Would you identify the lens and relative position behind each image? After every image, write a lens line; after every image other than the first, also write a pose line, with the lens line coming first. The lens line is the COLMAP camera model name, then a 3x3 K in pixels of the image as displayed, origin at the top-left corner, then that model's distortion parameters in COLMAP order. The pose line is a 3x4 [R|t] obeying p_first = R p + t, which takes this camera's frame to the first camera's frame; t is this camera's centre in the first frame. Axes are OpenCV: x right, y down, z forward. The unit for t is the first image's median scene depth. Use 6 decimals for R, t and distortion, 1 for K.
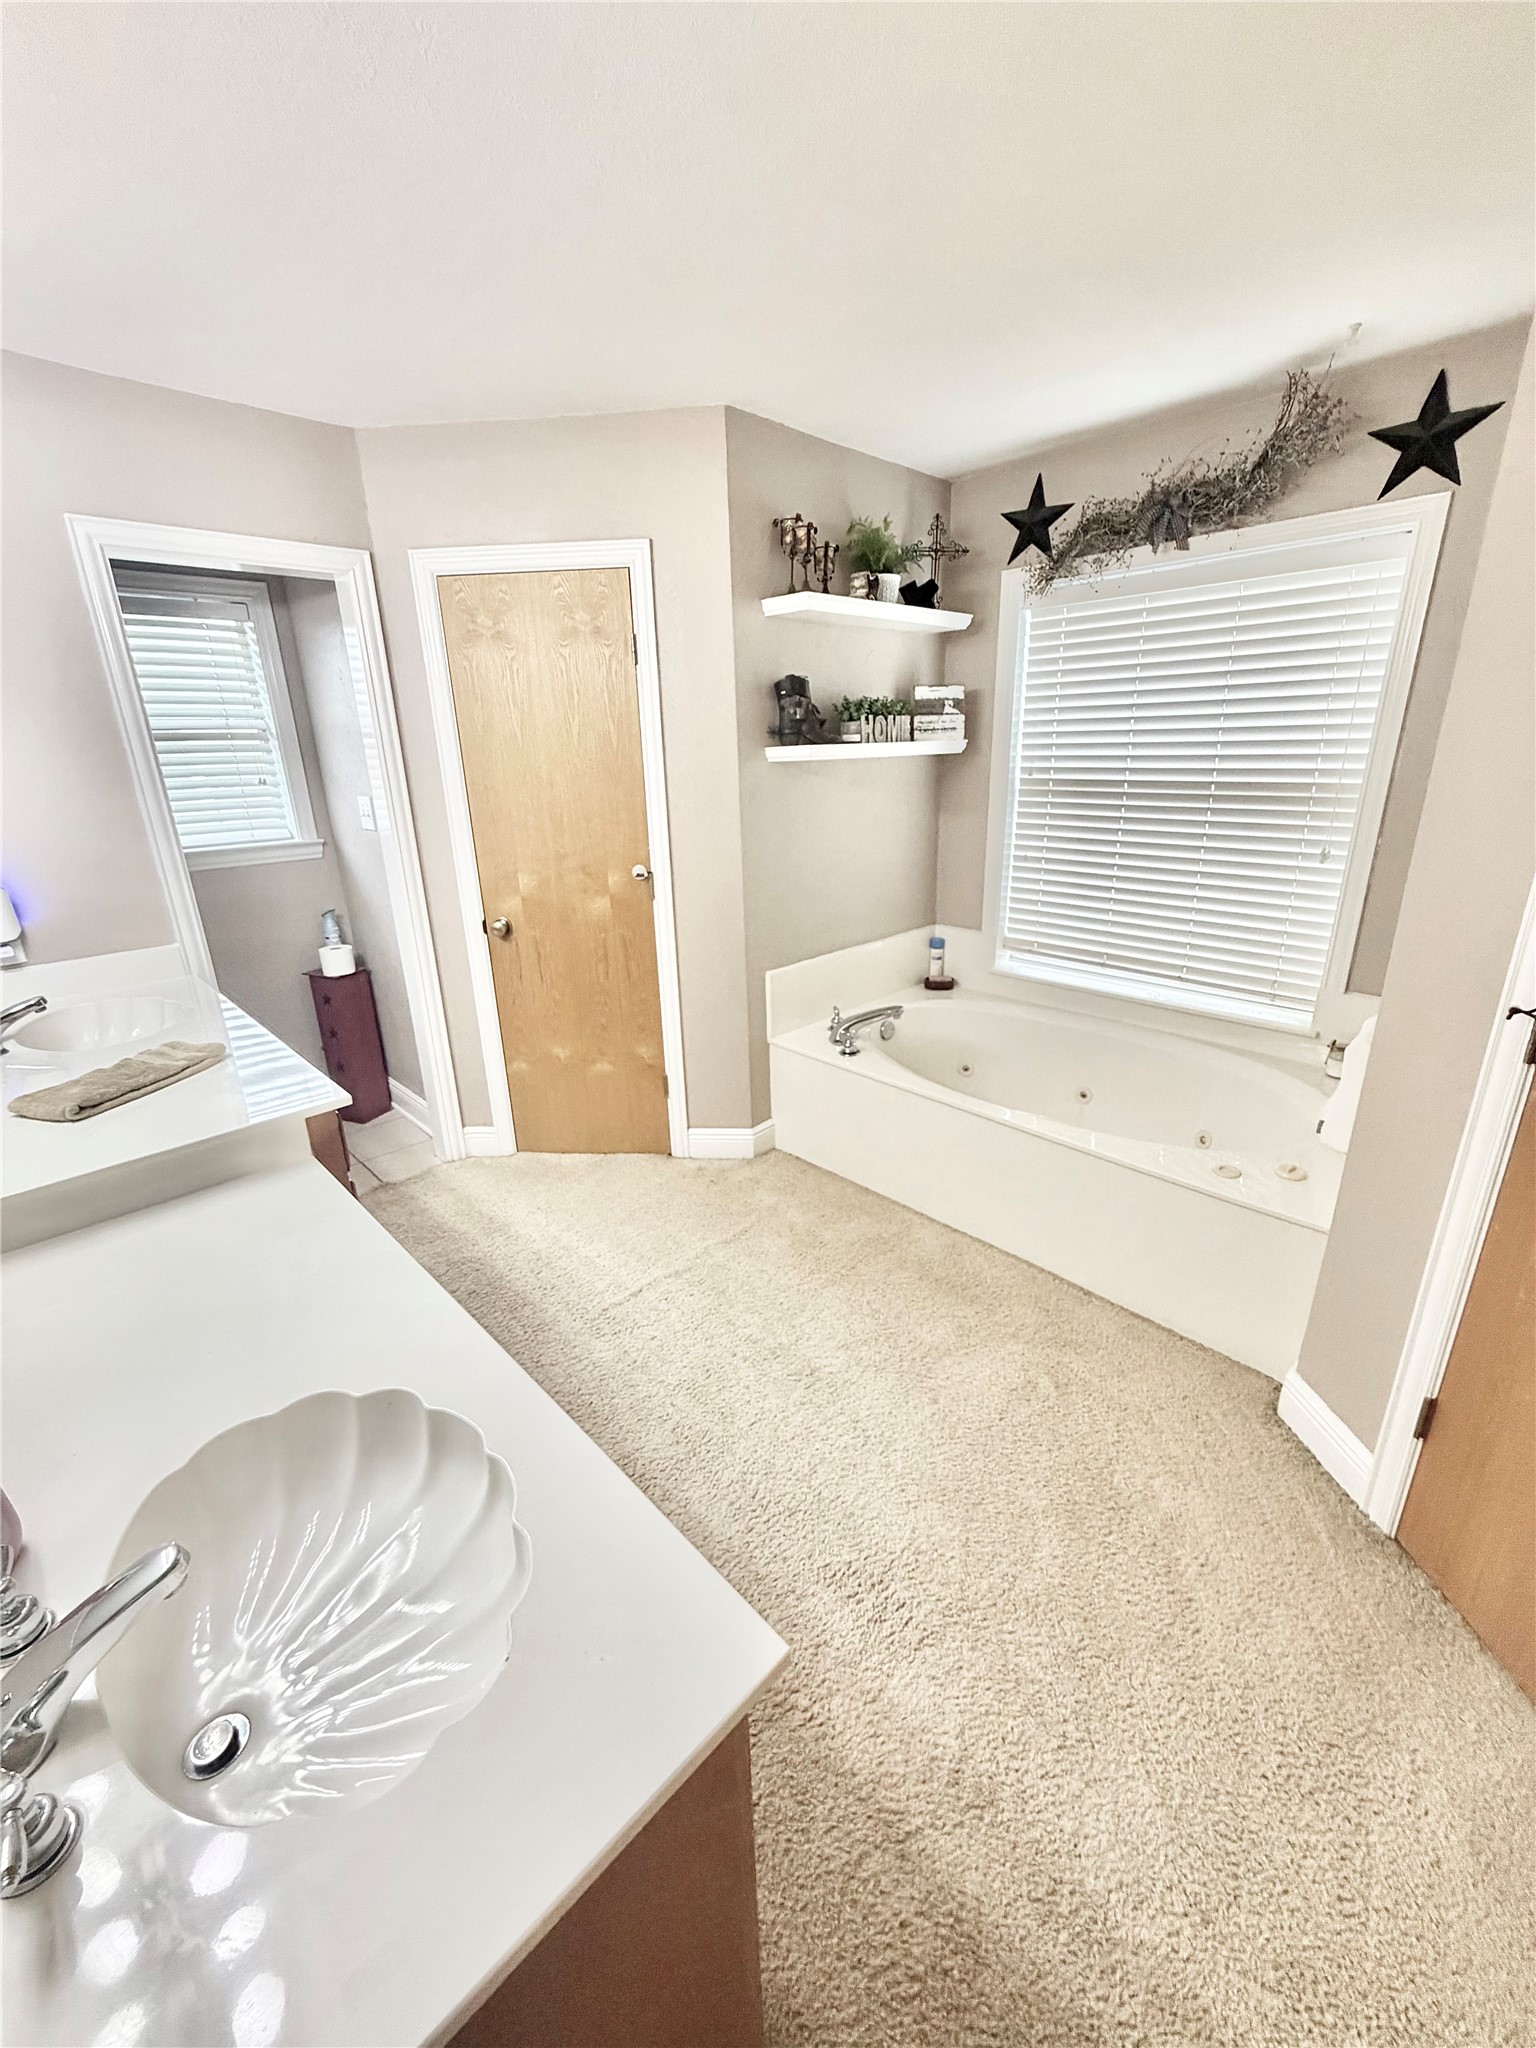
lens RADIAL K [[817.3, 0, 768.3], [0, 817.3, 1017.8], [0, 0, 1]] dist [-0.001102, -0.000263]
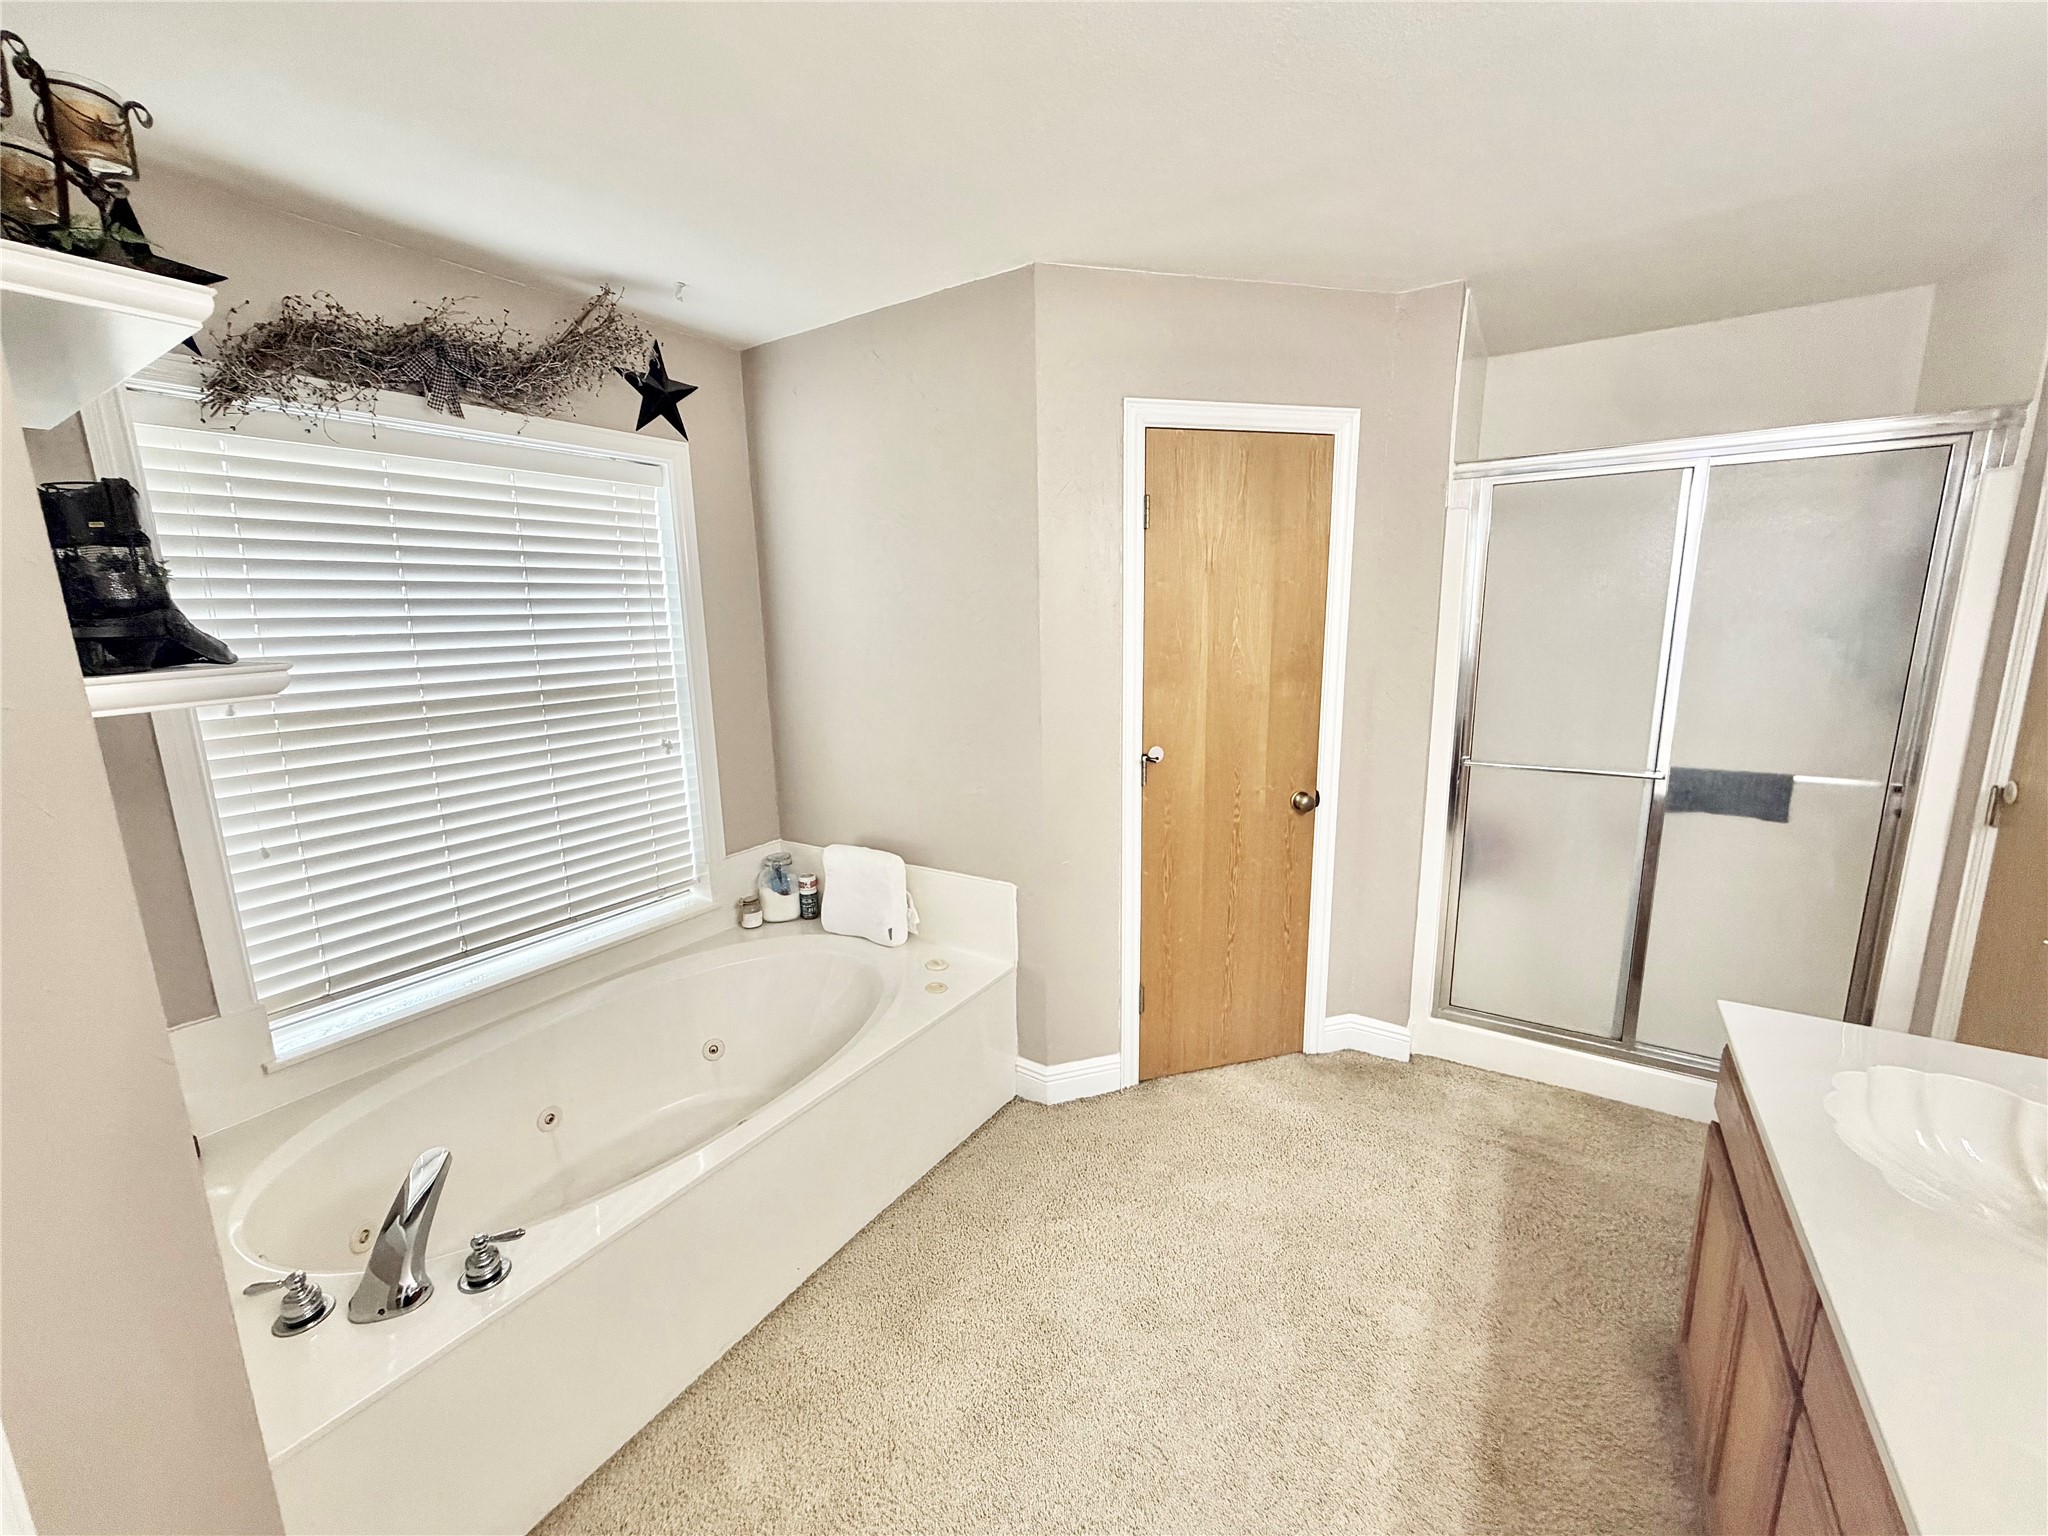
lens RADIAL K [[817.3, 0, 1017.8], [0, 817.3, 768.0], [0, 0, 1]] dist [-0.001102, -0.000263]
pose [[-0.220157, -0.149269, 0.963976, -0.431686], [0.350298, 0.910205, 0.220946, -0.247377], [-0.910396, 0.386322, -0.148100, 0.757889]]
